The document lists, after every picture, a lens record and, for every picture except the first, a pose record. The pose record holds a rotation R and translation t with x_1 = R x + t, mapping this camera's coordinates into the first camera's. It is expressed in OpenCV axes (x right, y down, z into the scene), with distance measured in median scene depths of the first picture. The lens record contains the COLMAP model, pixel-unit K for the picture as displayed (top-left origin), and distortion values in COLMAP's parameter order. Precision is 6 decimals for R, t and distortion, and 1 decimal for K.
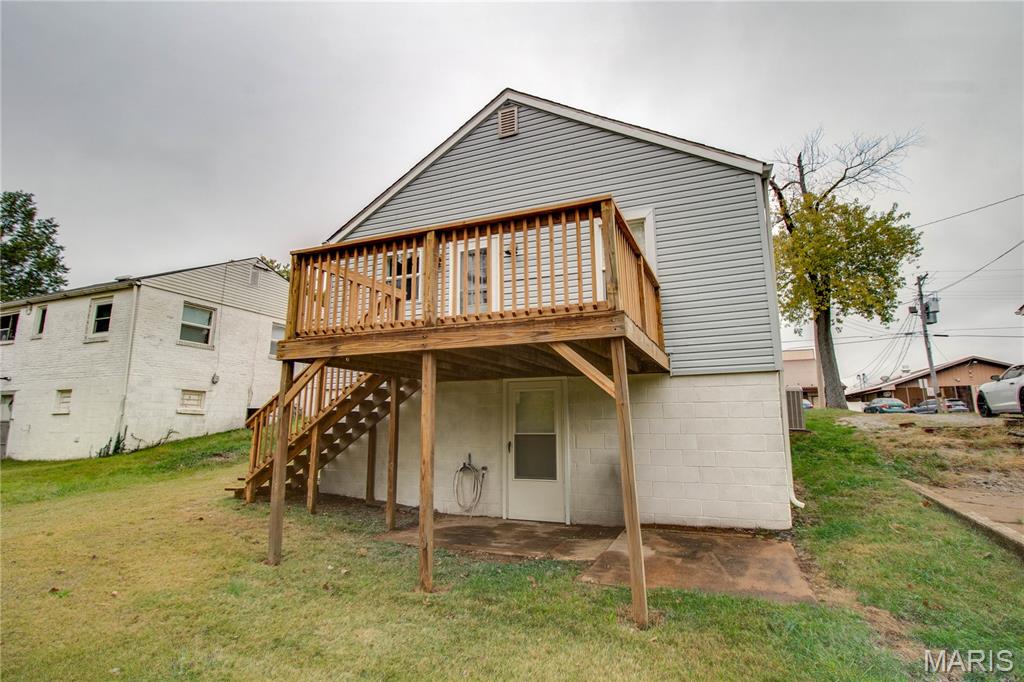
lens RADIAL K [[500.2, 0, 511.5], [0, 500.2, 328.3], [0, 0, 1]] dist [0.016489, -0.028682]
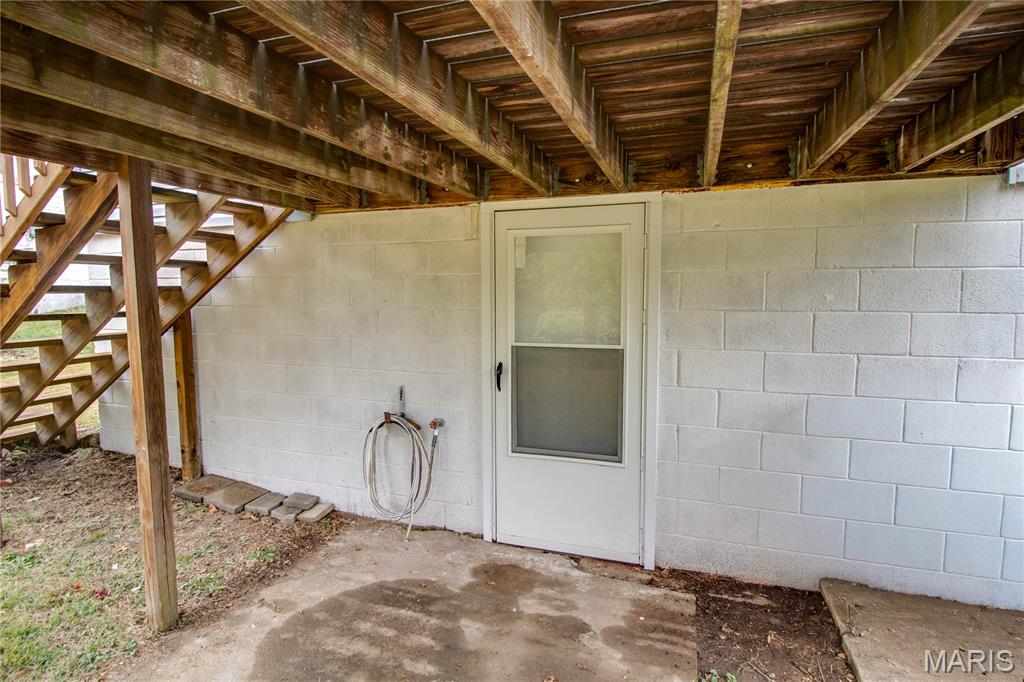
lens RADIAL K [[500.2, 0, 511.5], [0, 500.2, 328.3], [0, 0, 1]] dist [0.016489, -0.028682]
pose [[0.997611, -0.007438, 0.068685, -0.010866], [-0.010977, 0.964492, 0.263883, 0.049031], [-0.068209, -0.264006, 0.962106, 0.322296]]
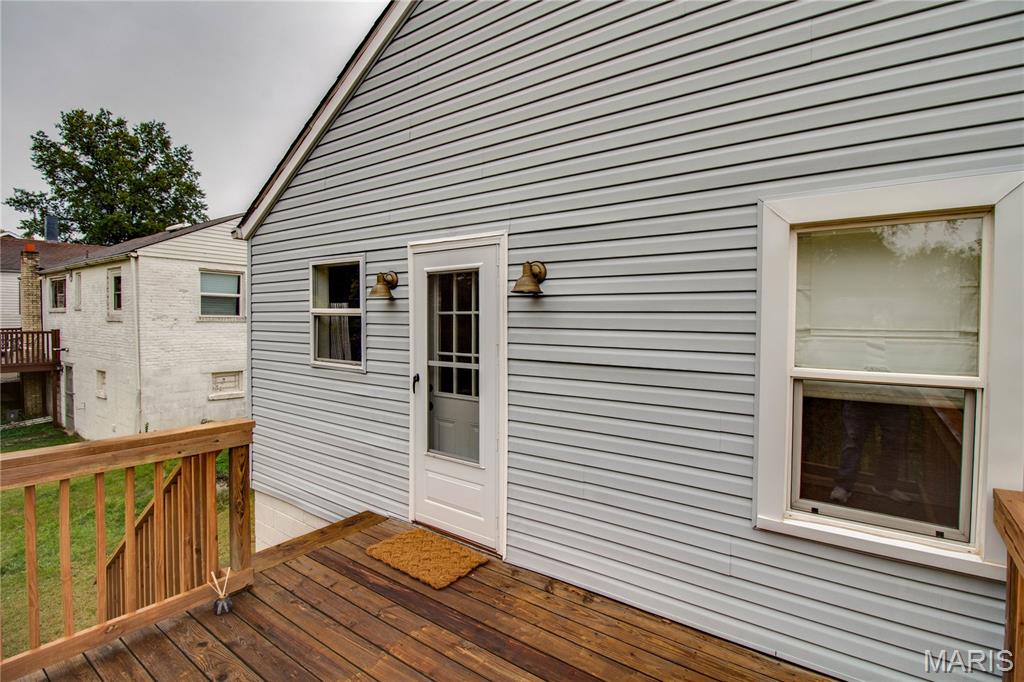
lens RADIAL K [[500.2, 0, 511.5], [0, 500.2, 328.3], [0, 0, 1]] dist [0.016489, -0.028682]
pose [[0.972556, 0.008170, -0.232527, 0.043322], [0.038151, 0.980257, 0.194014, -0.107393], [0.229521, -0.197561, 0.953042, 0.340315]]
